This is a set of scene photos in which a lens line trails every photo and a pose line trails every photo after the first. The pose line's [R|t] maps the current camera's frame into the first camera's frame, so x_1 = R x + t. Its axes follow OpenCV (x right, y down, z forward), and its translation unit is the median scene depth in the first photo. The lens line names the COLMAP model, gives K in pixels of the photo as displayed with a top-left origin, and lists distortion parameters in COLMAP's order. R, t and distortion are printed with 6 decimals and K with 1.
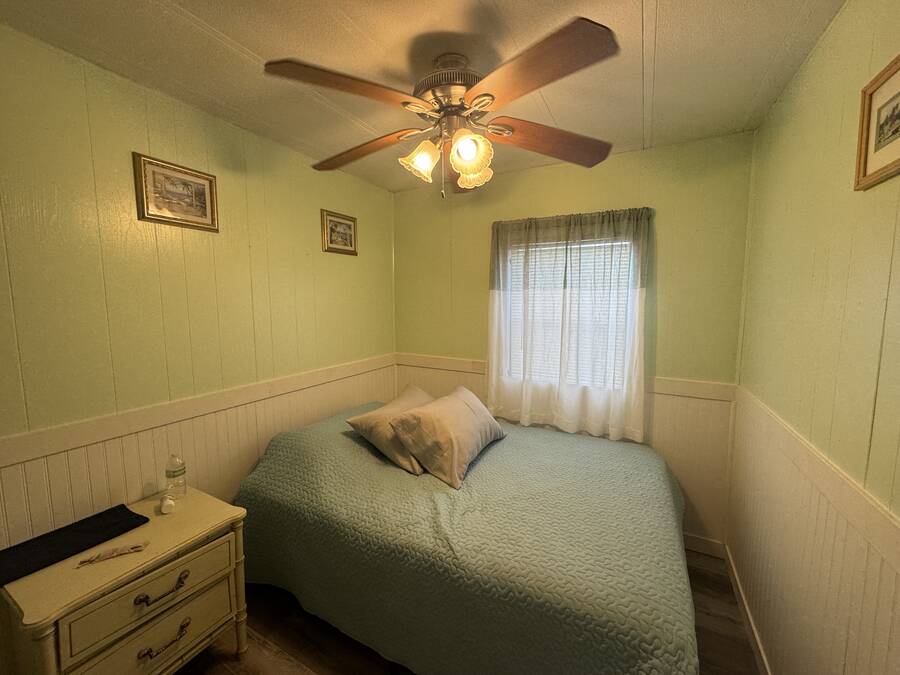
lens RADIAL K [[358.8, 0, 451.4], [0, 358.8, 334.3], [0, 0, 1]] dist [-0.003512, -0.000028]
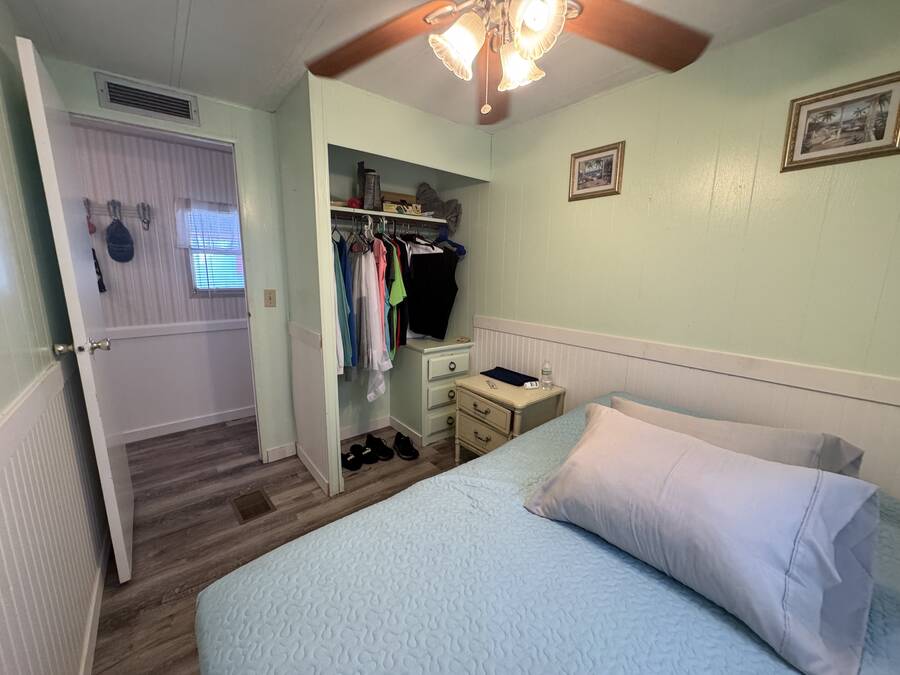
lens RADIAL K [[358.8, 0, 450.7], [0, 358.8, 336.9], [0, 0, 1]] dist [-0.003512, -0.000028]
pose [[-0.381266, 0.165102, -0.909603, 0.675061], [-0.096571, 0.971427, 0.216802, -0.044909], [0.919408, 0.170500, -0.354428, 1.046908]]
